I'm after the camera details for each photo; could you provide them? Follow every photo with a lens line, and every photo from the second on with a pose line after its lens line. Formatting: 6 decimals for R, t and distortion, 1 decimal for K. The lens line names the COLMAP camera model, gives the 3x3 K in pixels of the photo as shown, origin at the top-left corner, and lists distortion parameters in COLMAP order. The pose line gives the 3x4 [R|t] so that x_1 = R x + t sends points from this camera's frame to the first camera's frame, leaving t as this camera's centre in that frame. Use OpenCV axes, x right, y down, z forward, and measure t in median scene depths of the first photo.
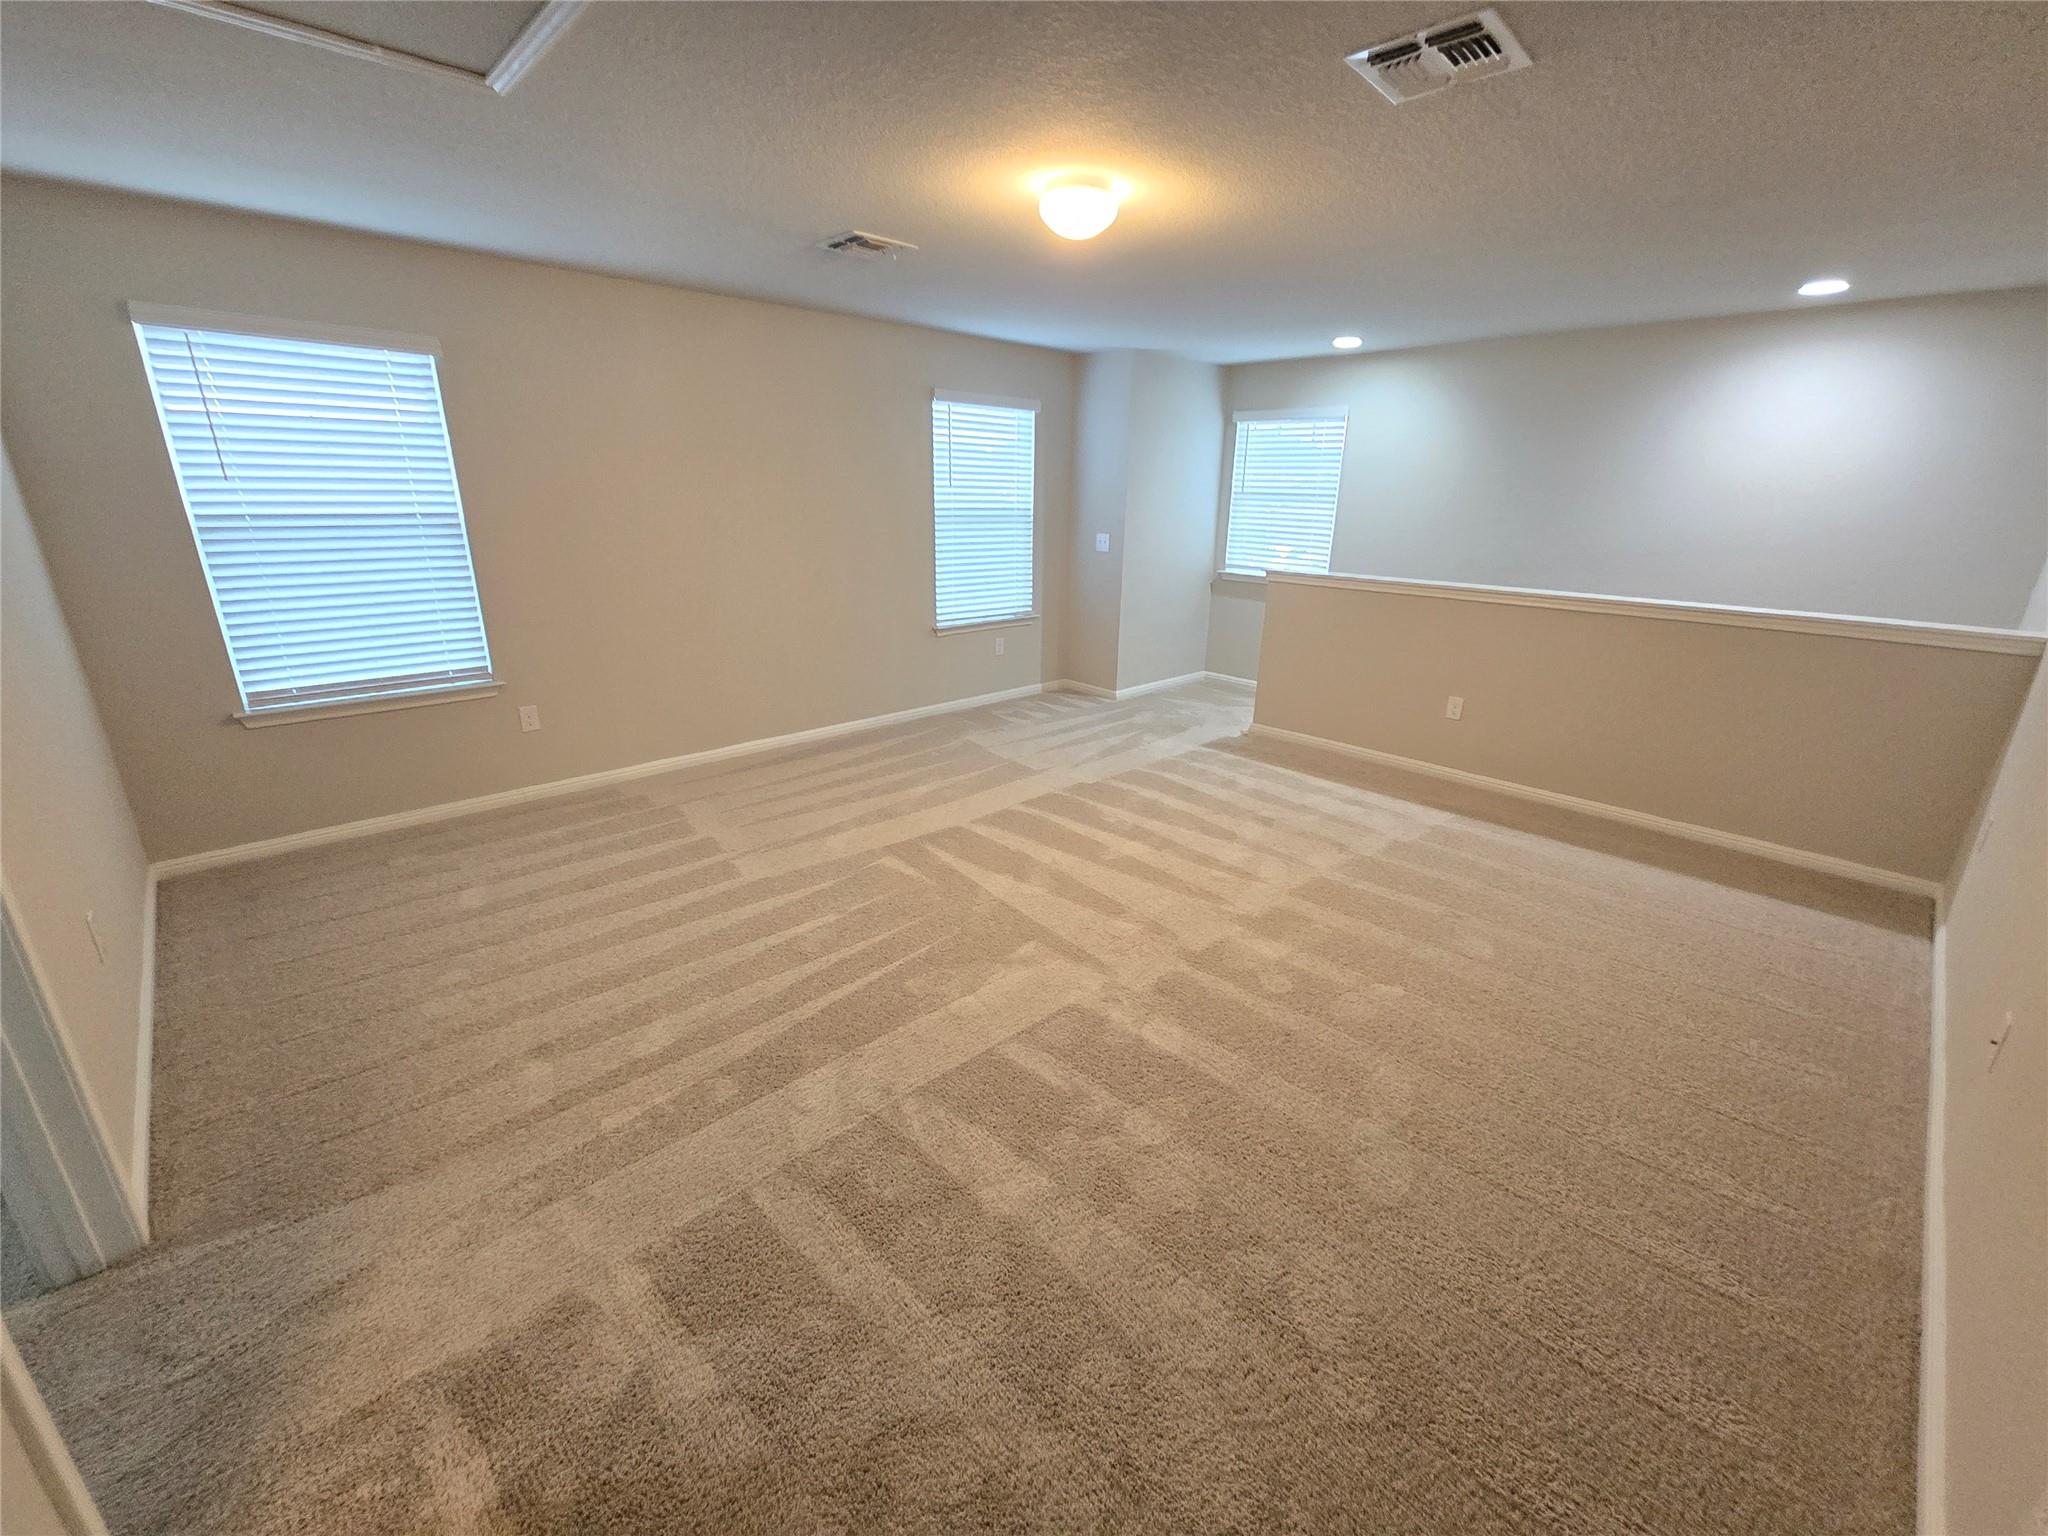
lens RADIAL K [[841.9, 0, 1032.7], [0, 841.9, 762.5], [0, 0, 1]] dist [-0.000661, 0.001464]
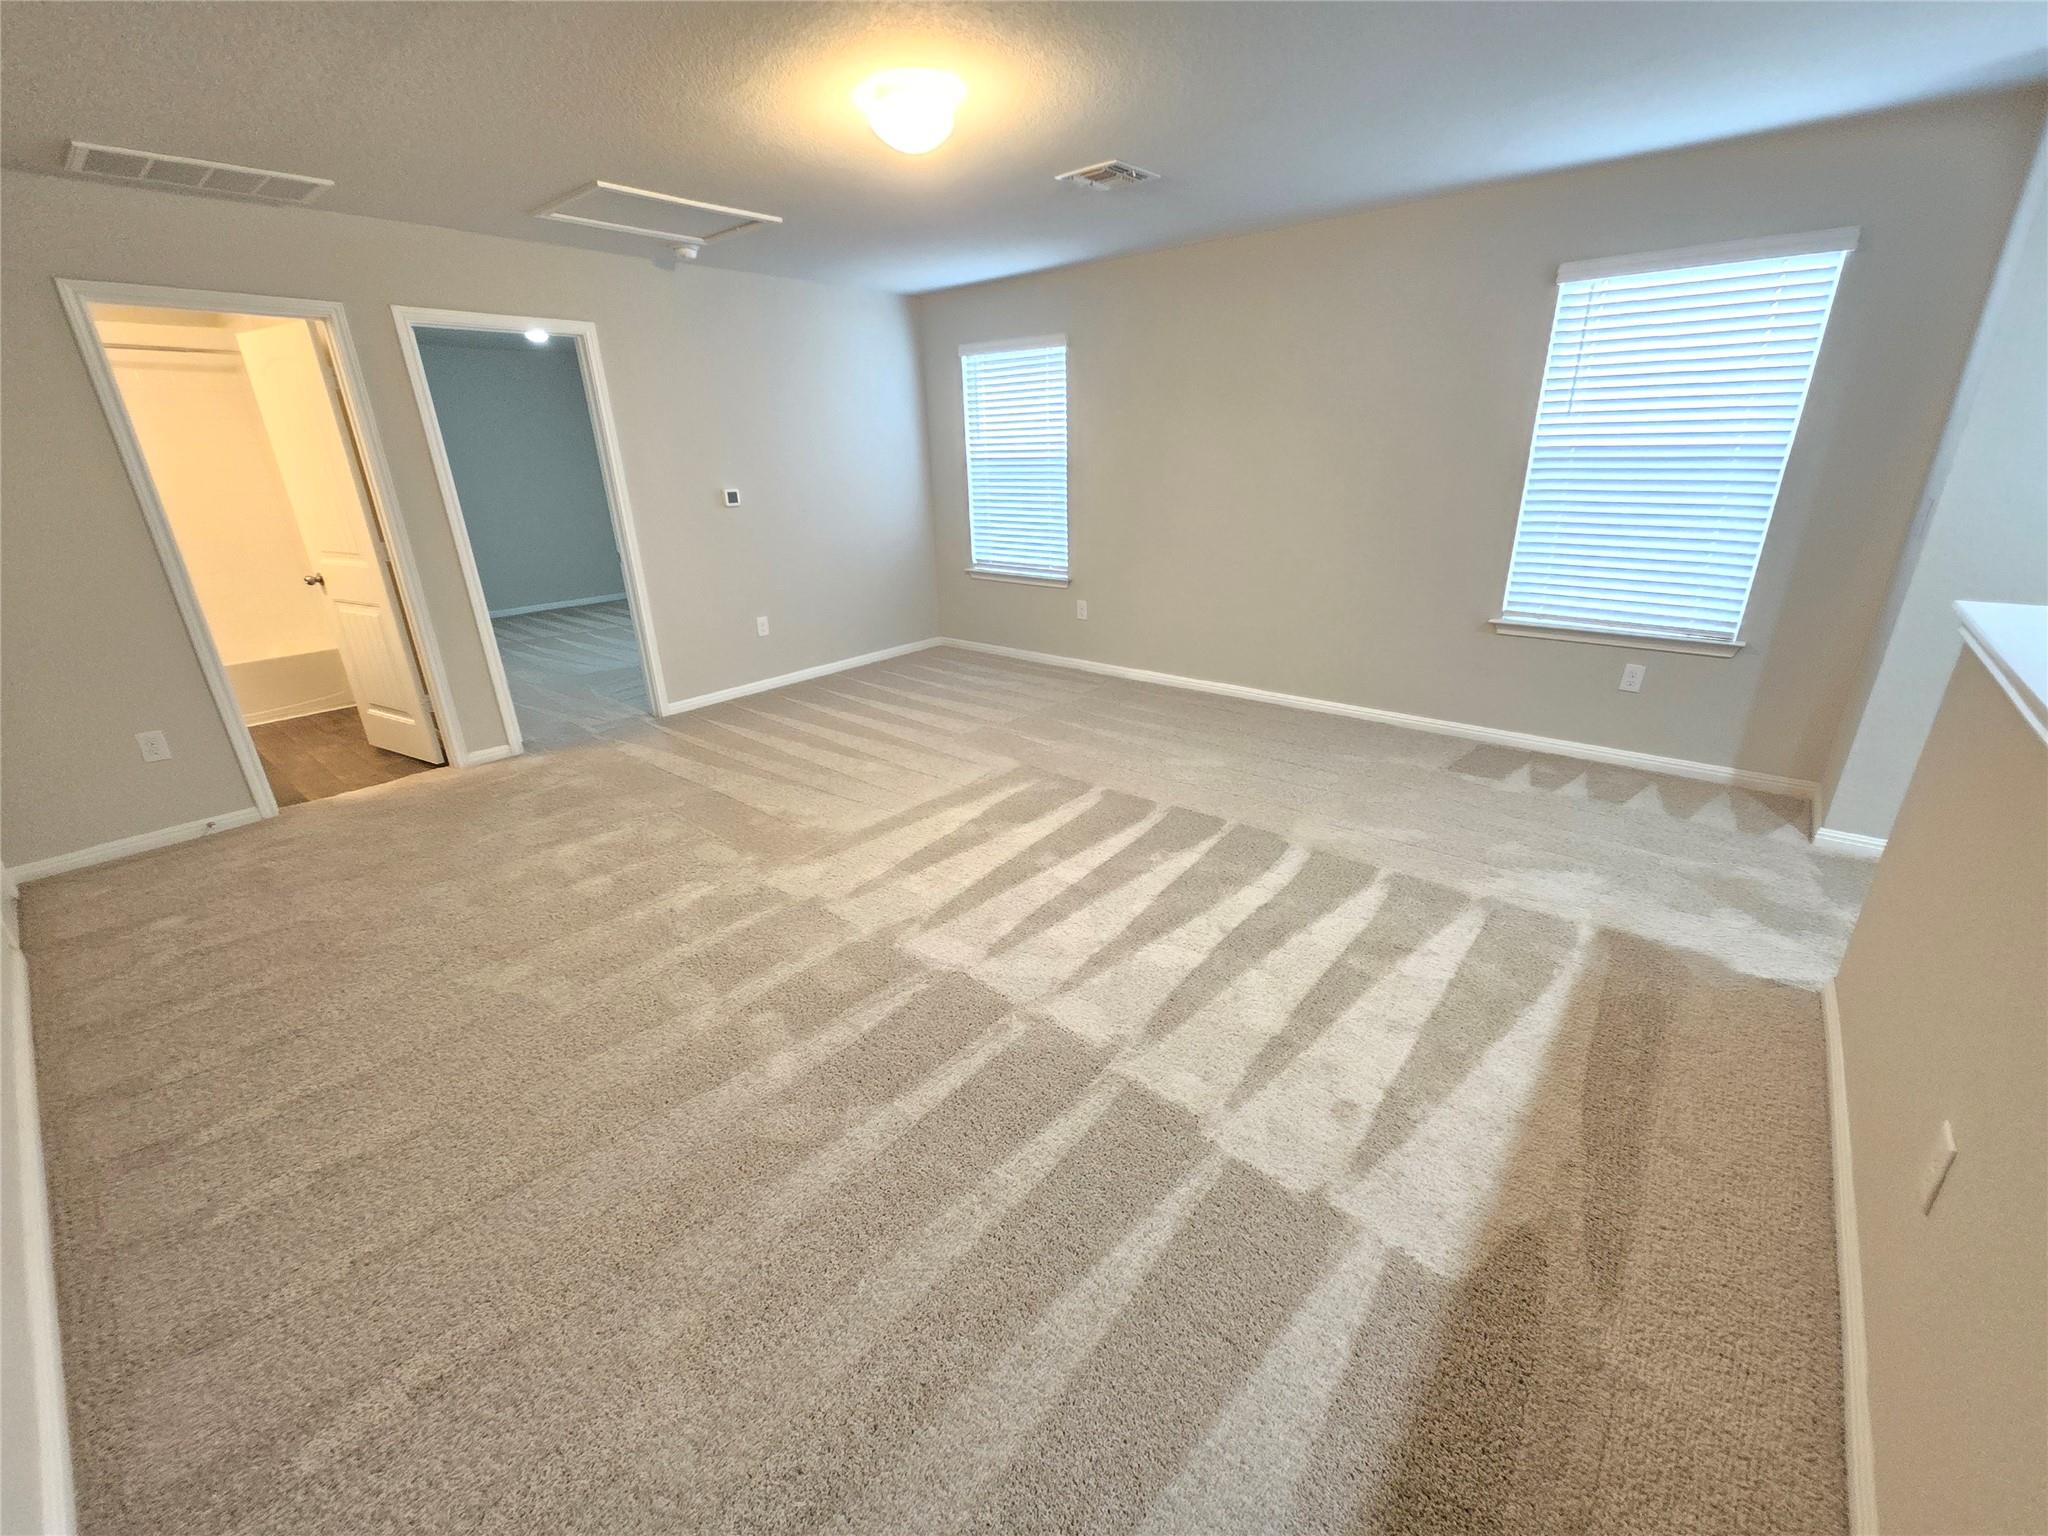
lens RADIAL K [[841.9, 0, 1031.7], [0, 841.9, 775.2], [0, 0, 1]] dist [-0.000661, 0.001464]
pose [[0.101420, 0.344434, -0.933316, 0.742143], [-0.286334, 0.908562, 0.304184, -0.194133], [0.952747, 0.236390, 0.190770, 0.694860]]
